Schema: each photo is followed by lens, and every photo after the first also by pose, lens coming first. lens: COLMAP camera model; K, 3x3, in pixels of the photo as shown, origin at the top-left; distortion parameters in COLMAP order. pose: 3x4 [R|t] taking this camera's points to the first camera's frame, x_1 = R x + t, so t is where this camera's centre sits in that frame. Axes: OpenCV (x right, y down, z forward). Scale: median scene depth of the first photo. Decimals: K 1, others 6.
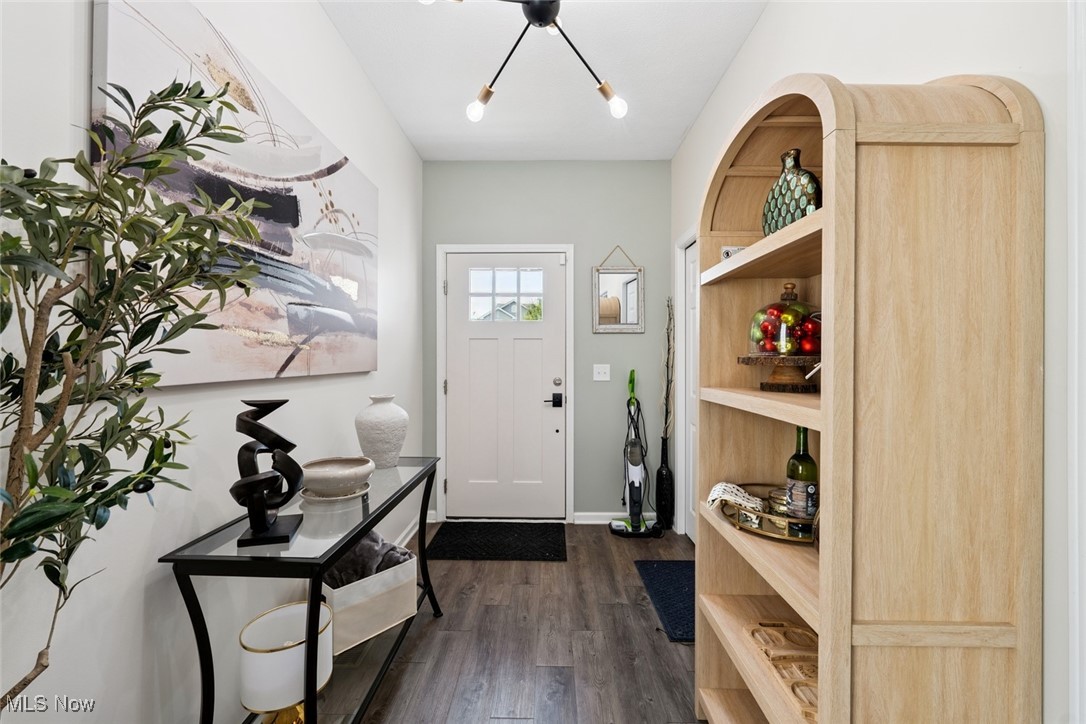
lens RADIAL K [[464.3, 0, 543.2], [0, 464.3, 359.7], [0, 0, 1]] dist [0.004709, -0.001542]
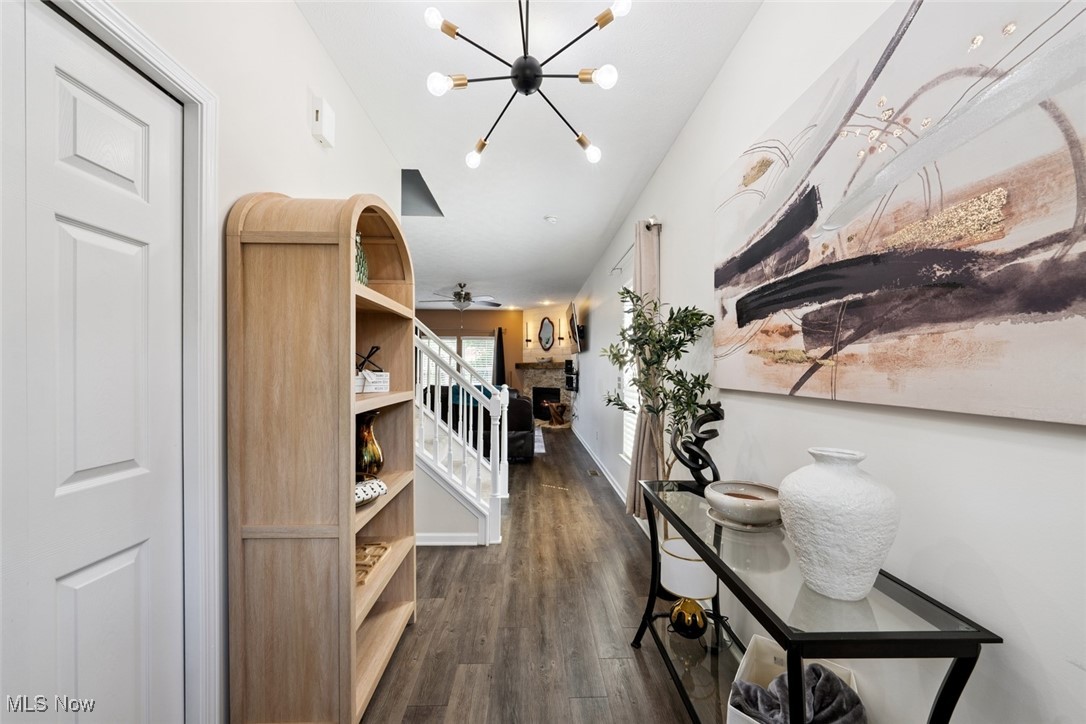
lens RADIAL K [[433.6, 0, 541.8], [0, 433.6, 366.6], [0, 0, 1]] dist [-0.000921, 0.000266]
pose [[-0.999160, -0.006603, -0.040438, -0.003334], [-0.006581, 0.999978, -0.000664, -0.018125], [0.040442, -0.000397, -0.999182, 1.889202]]
